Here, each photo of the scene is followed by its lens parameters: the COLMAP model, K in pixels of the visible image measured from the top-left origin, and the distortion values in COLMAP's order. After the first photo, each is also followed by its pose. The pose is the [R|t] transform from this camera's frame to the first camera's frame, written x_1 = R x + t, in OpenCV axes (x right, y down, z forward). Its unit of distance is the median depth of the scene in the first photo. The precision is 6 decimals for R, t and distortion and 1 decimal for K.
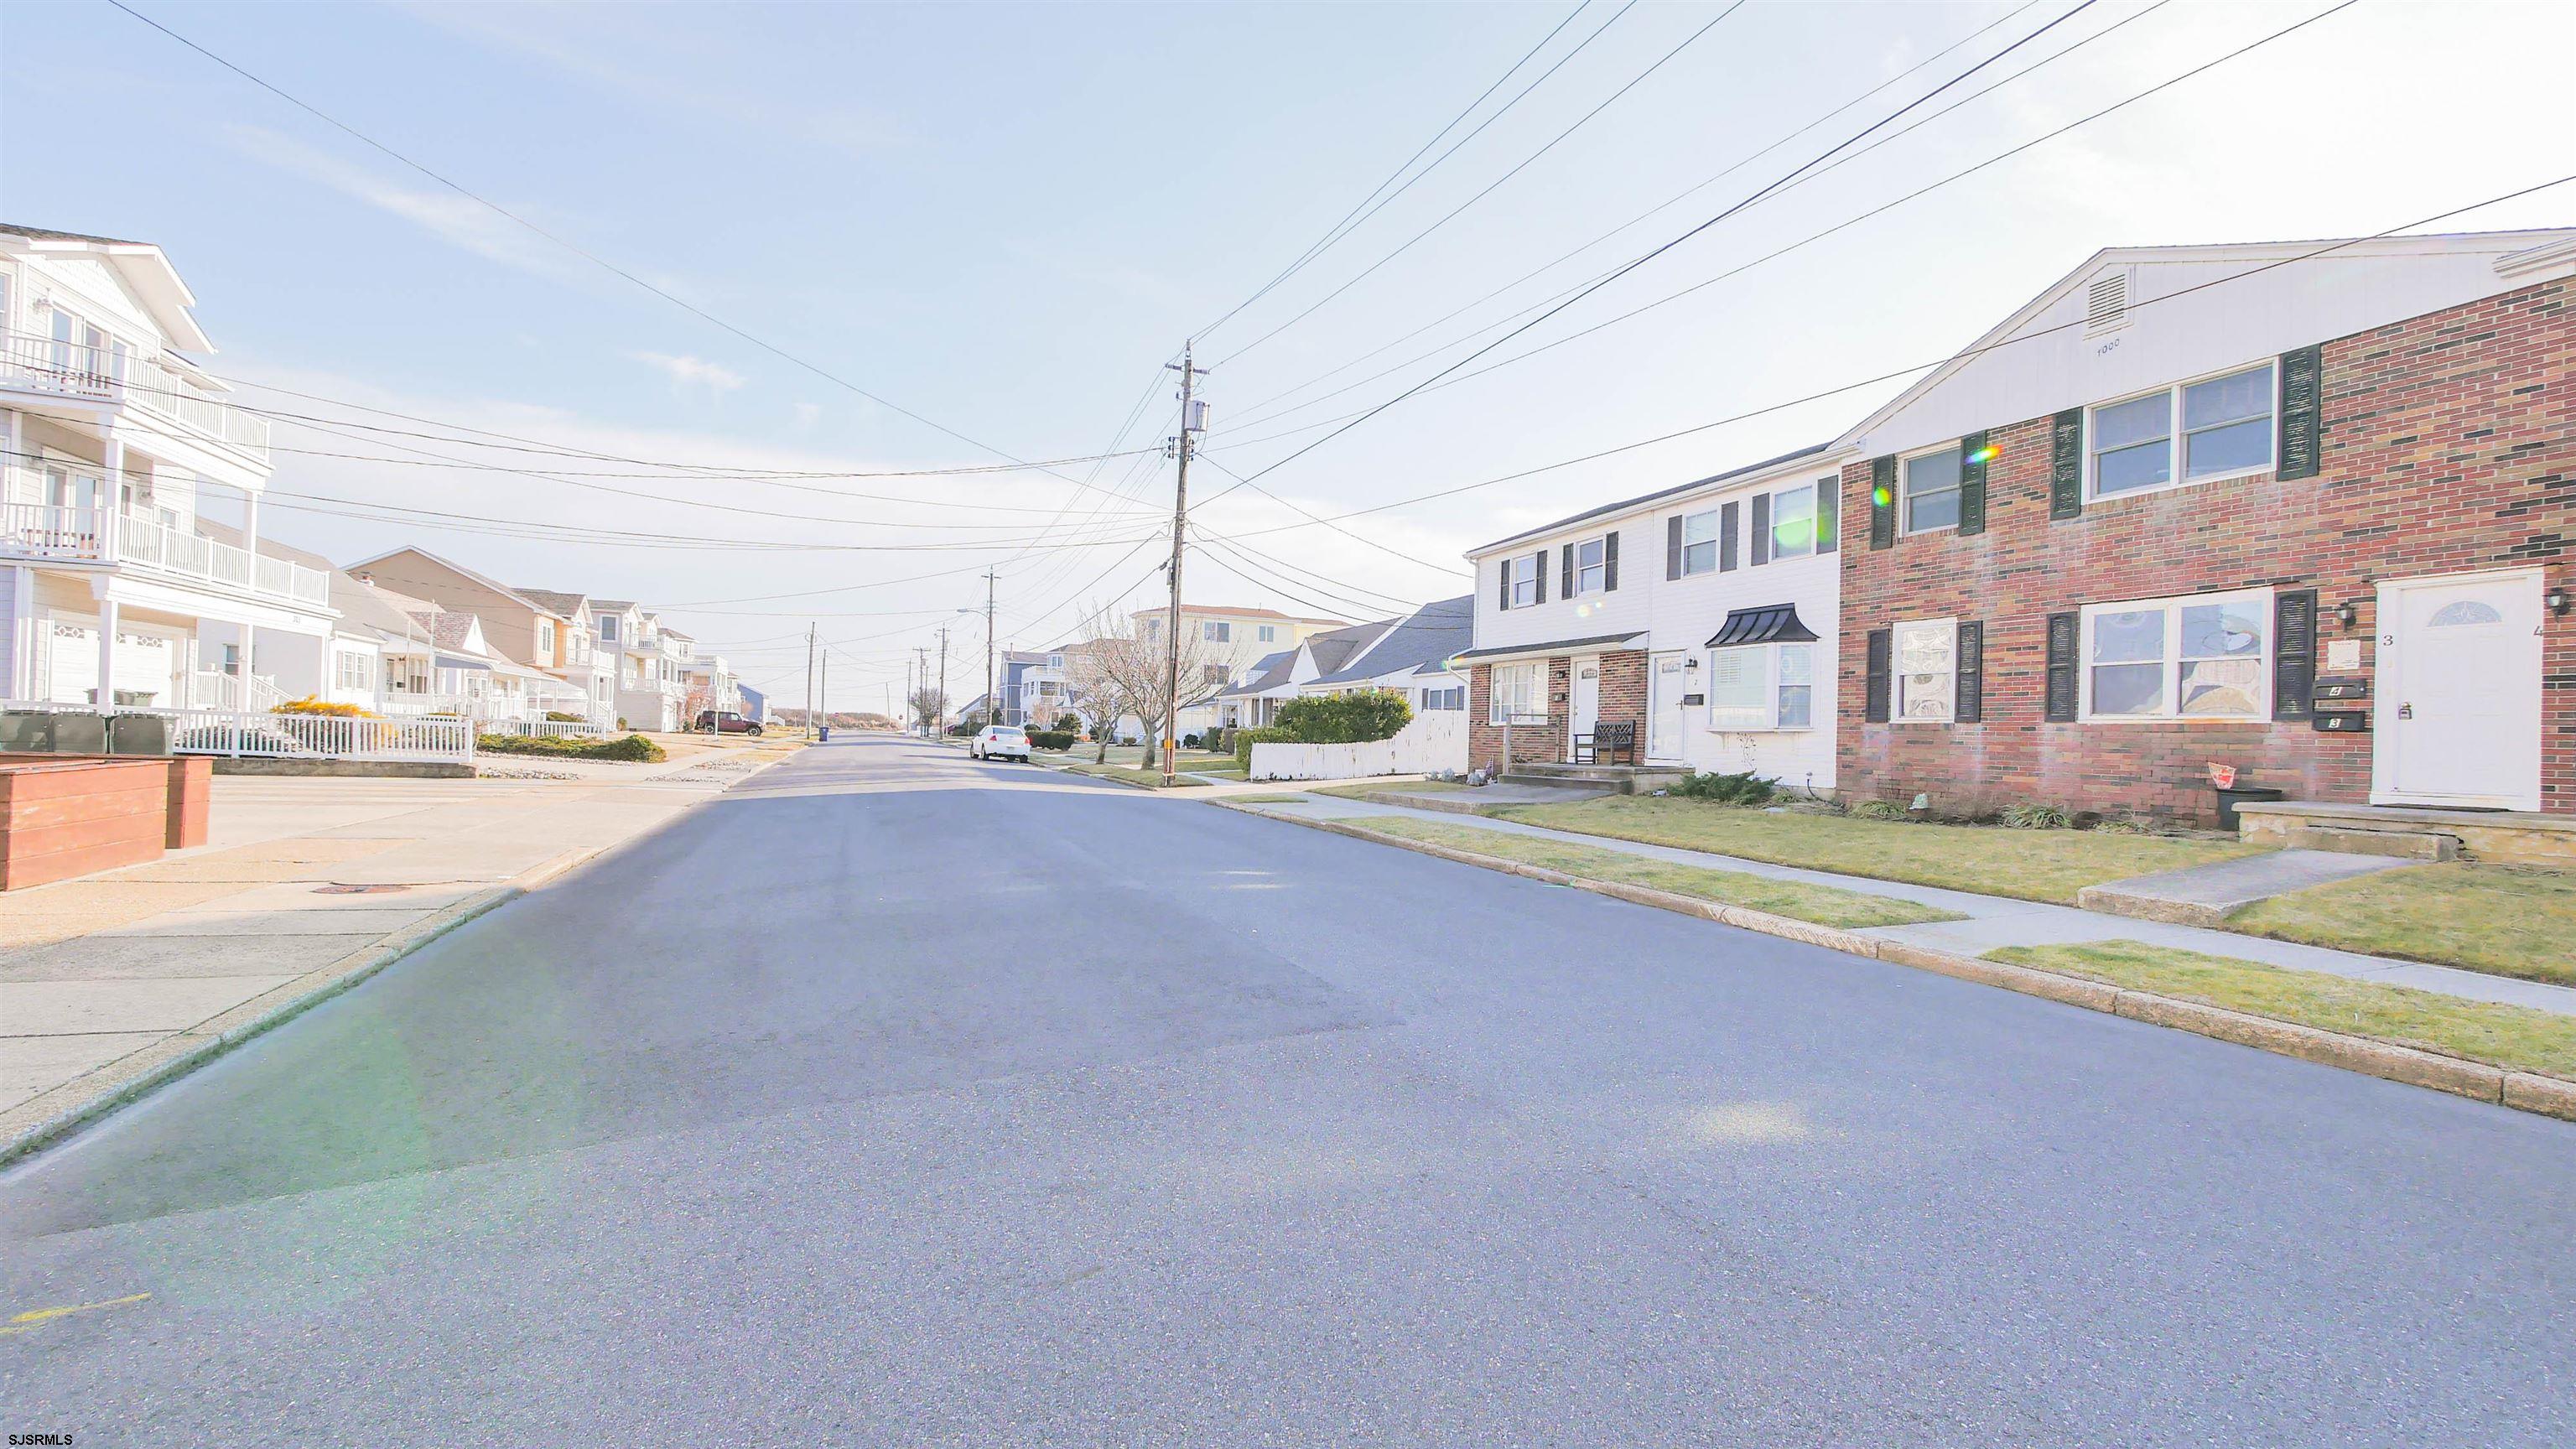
lens RADIAL K [[1061.1, 0, 1288.2], [0, 1061.1, 727.1], [0, 0, 1]] dist [-0.007378, 0.000626]
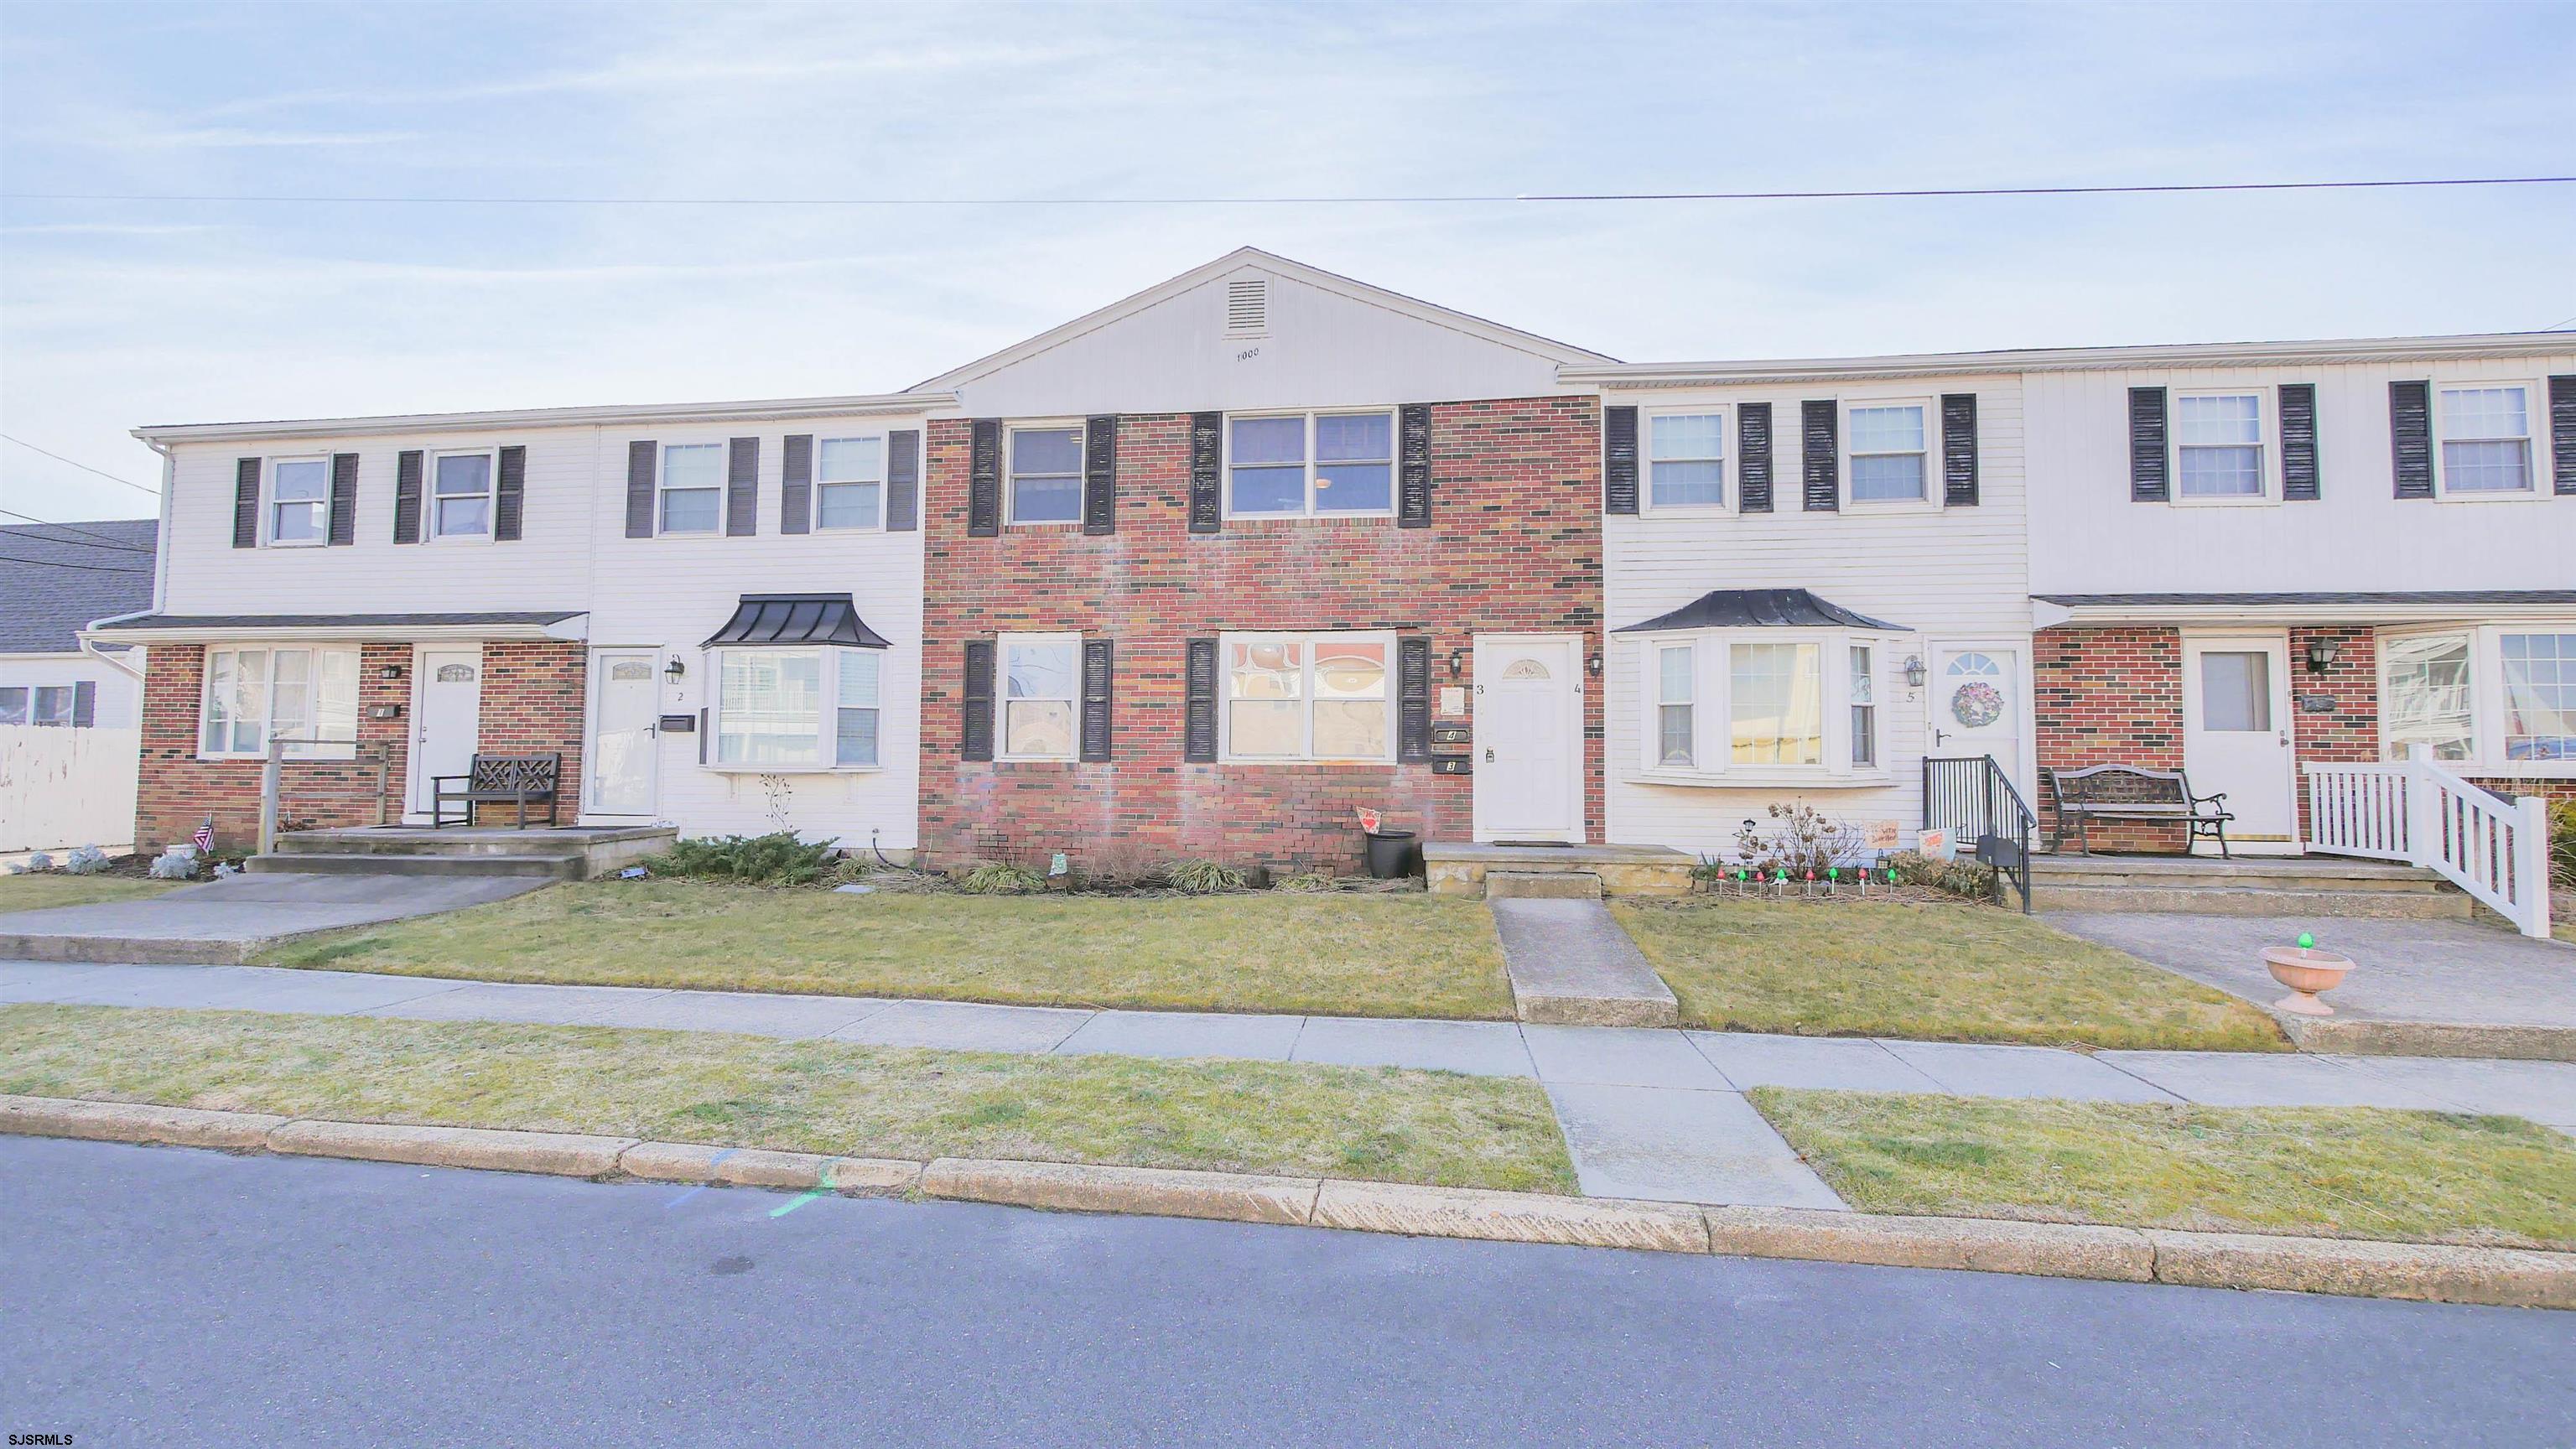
lens RADIAL K [[1061.1, 0, 1280.0], [0, 1061.1, 723.8], [0, 0, 1]] dist [-0.007378, 0.000626]
pose [[0.495160, 0.023439, 0.868485, -0.002560], [-0.003745, 0.999684, -0.024845, -0.014019], [-0.868794, 0.009050, 0.495092, 0.467450]]
